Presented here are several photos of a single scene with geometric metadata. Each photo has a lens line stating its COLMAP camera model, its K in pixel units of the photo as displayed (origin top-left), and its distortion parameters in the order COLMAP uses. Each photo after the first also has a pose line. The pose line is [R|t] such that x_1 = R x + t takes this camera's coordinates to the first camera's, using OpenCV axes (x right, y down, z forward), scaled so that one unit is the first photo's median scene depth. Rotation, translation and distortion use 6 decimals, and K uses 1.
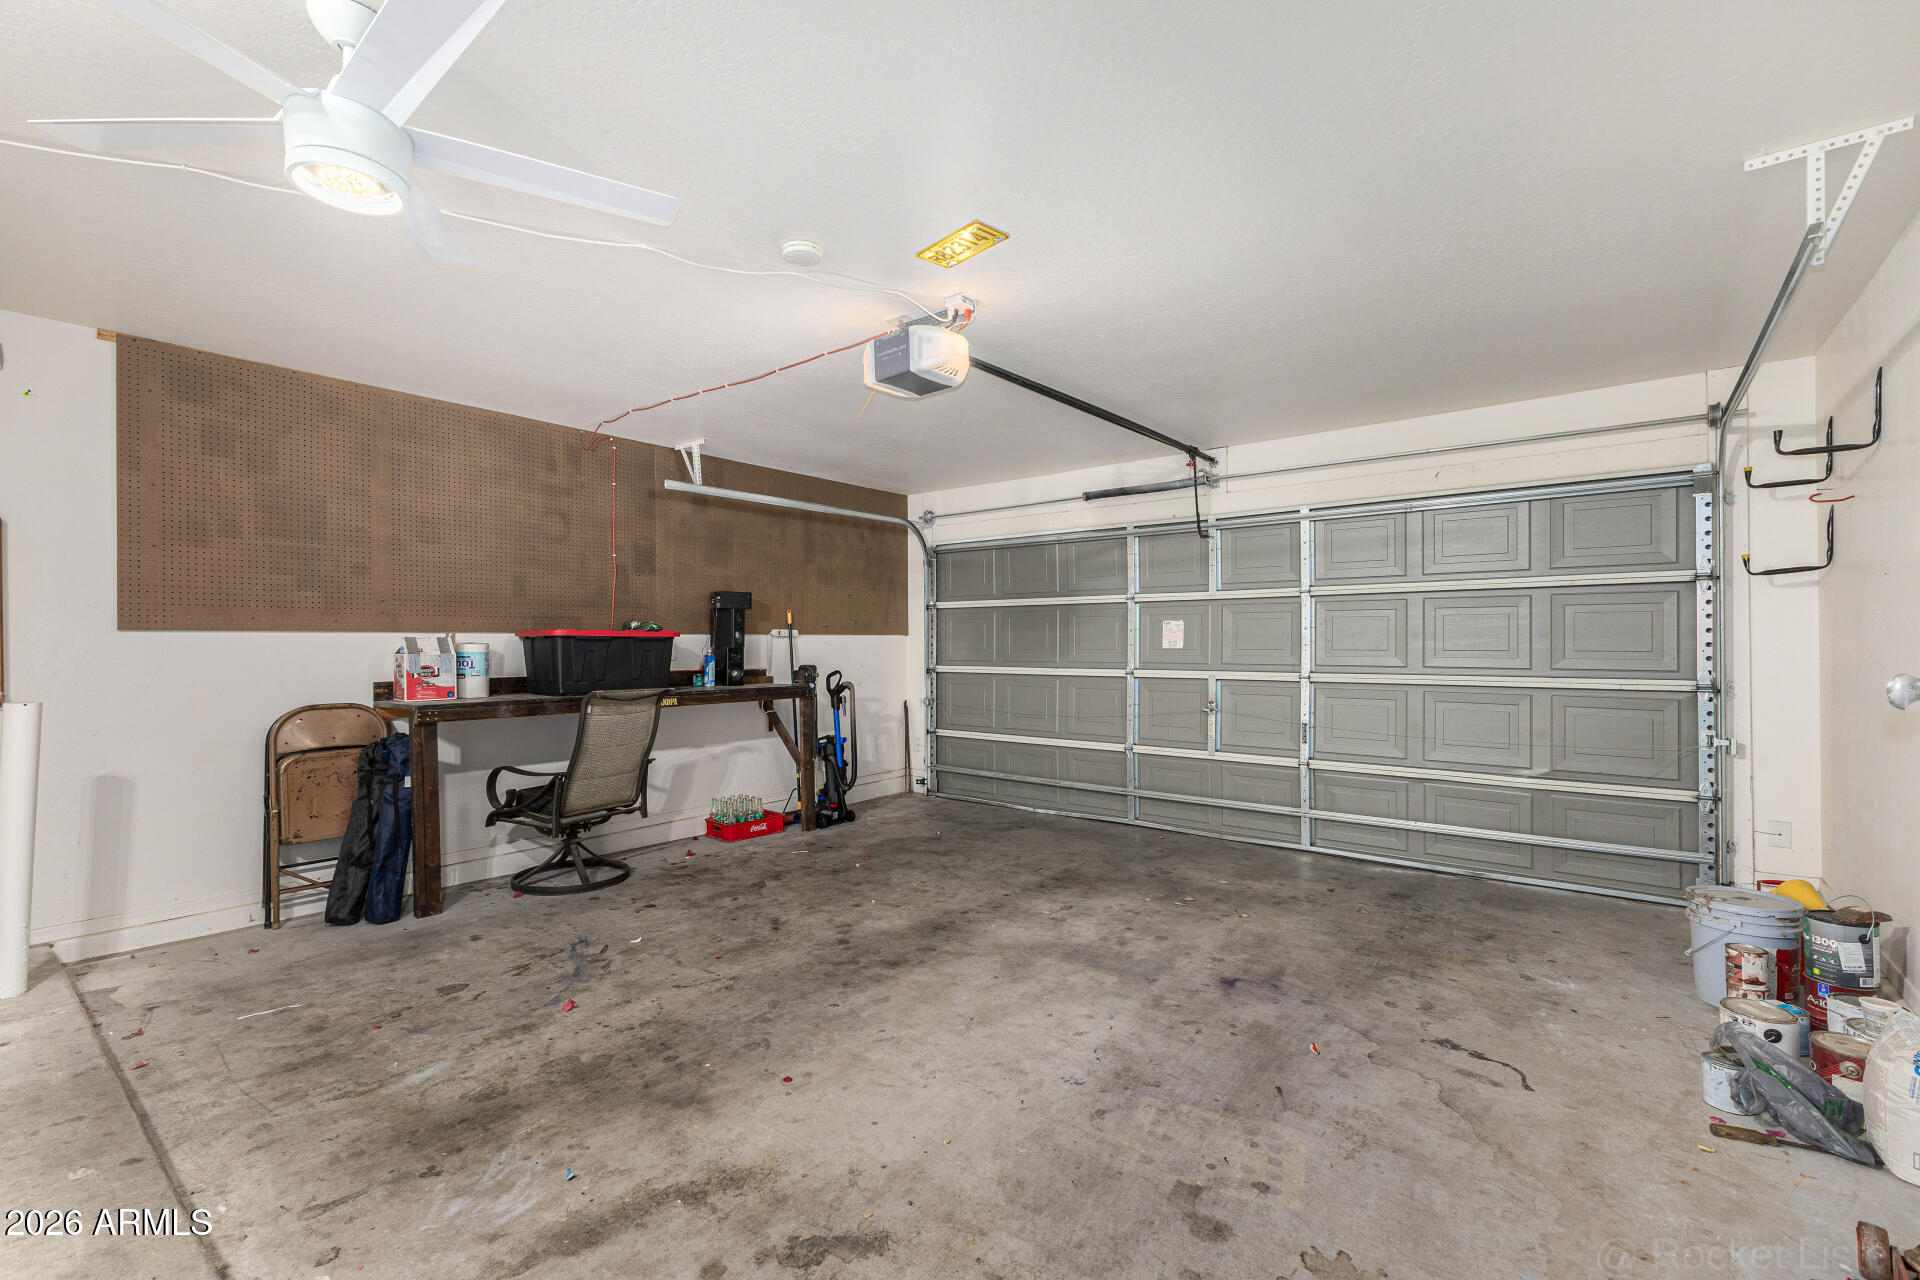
lens RADIAL K [[827.3, 0, 960.0], [0, 827.3, 640.0], [0, 0, 1]] dist [0.010131, -0.000143]
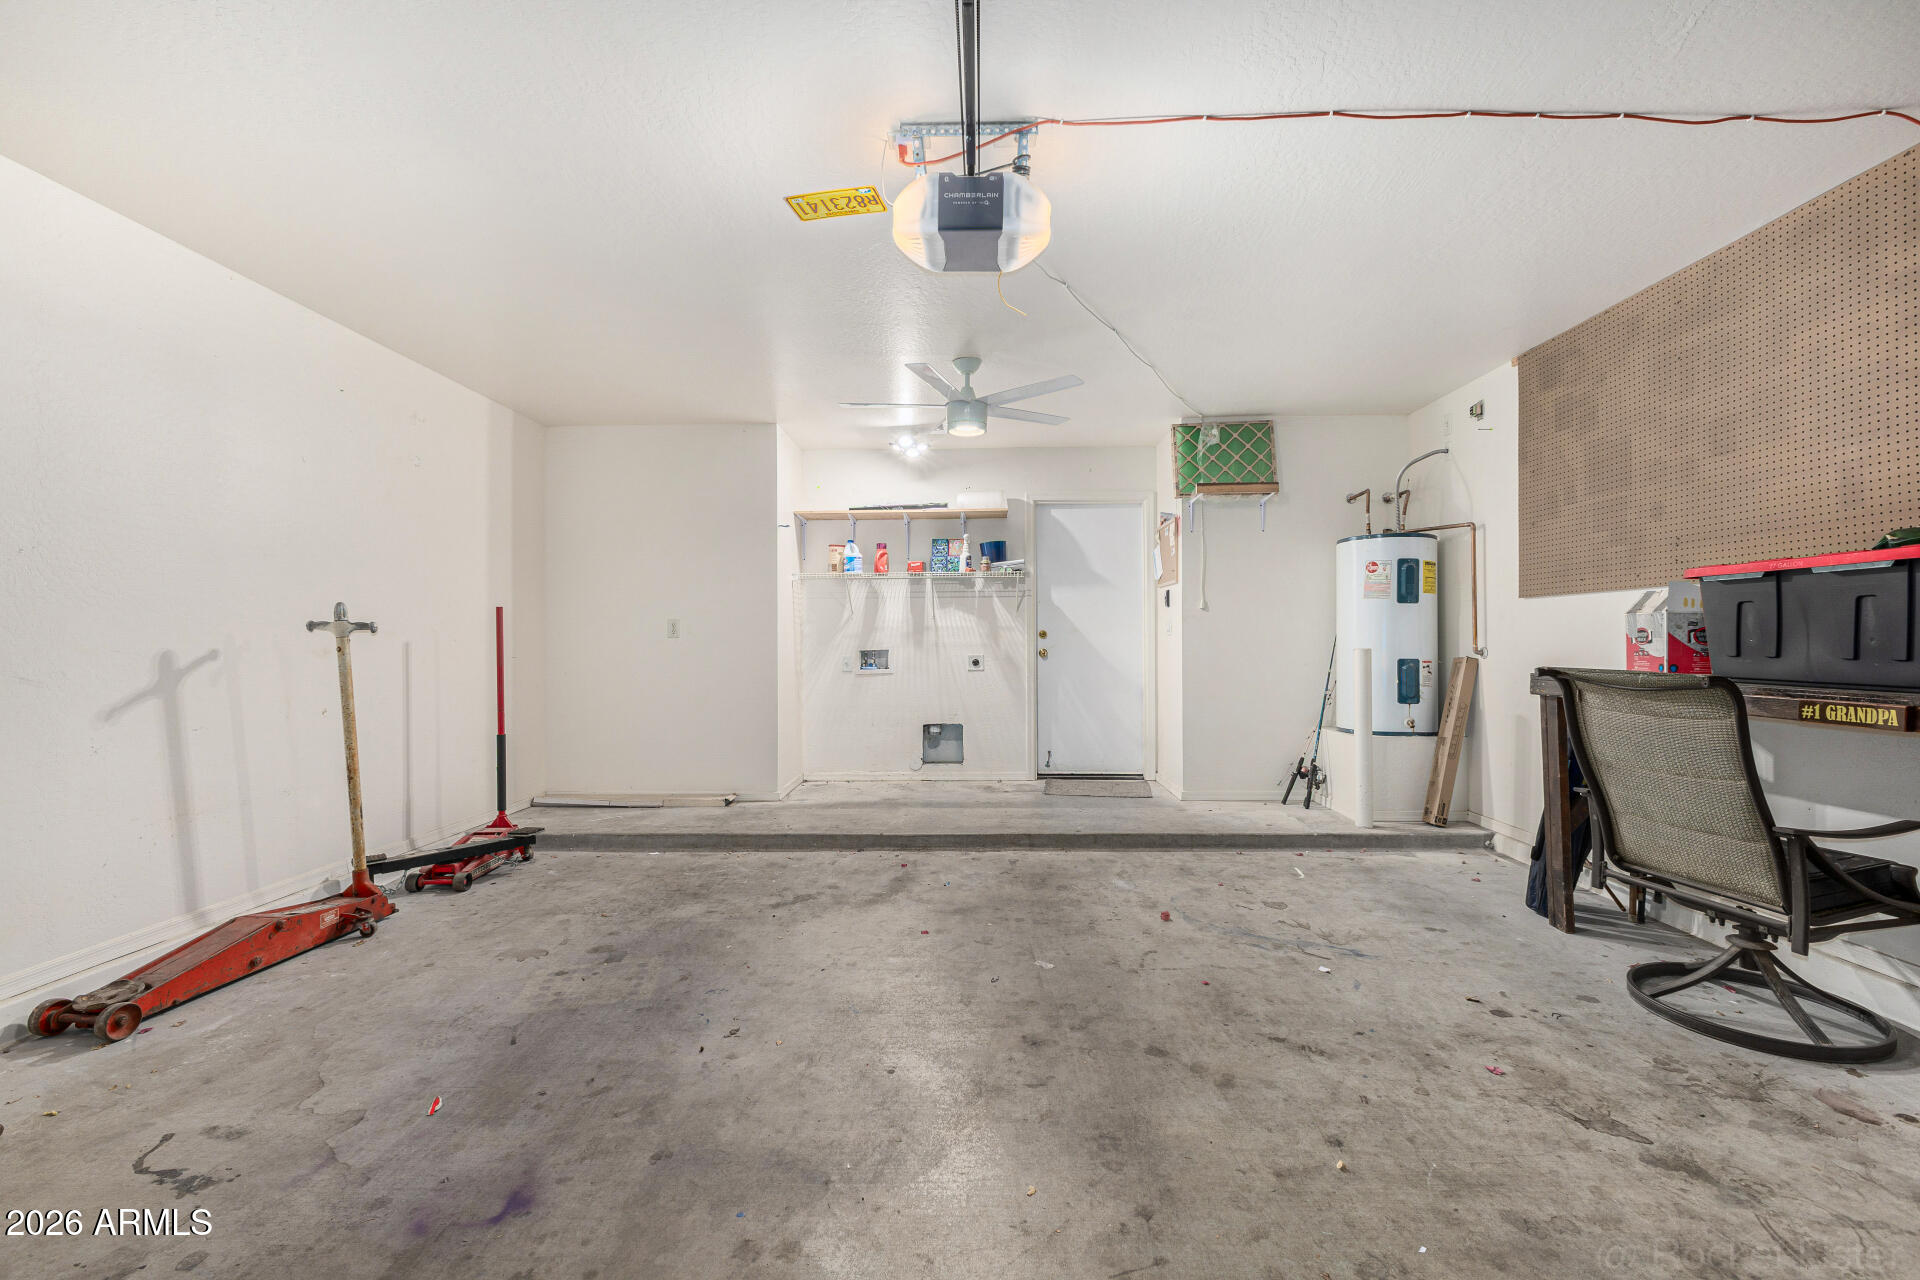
lens RADIAL K [[827.3, 0, 960.0], [0, 827.3, 640.0], [0, 0, 1]] dist [0.010131, -0.000143]
pose [[-0.802516, 0.007084, -0.596588, 0.393434], [0.012524, 0.999909, -0.004974, 0.046906], [0.596499, -0.011463, -0.802532, 1.535577]]
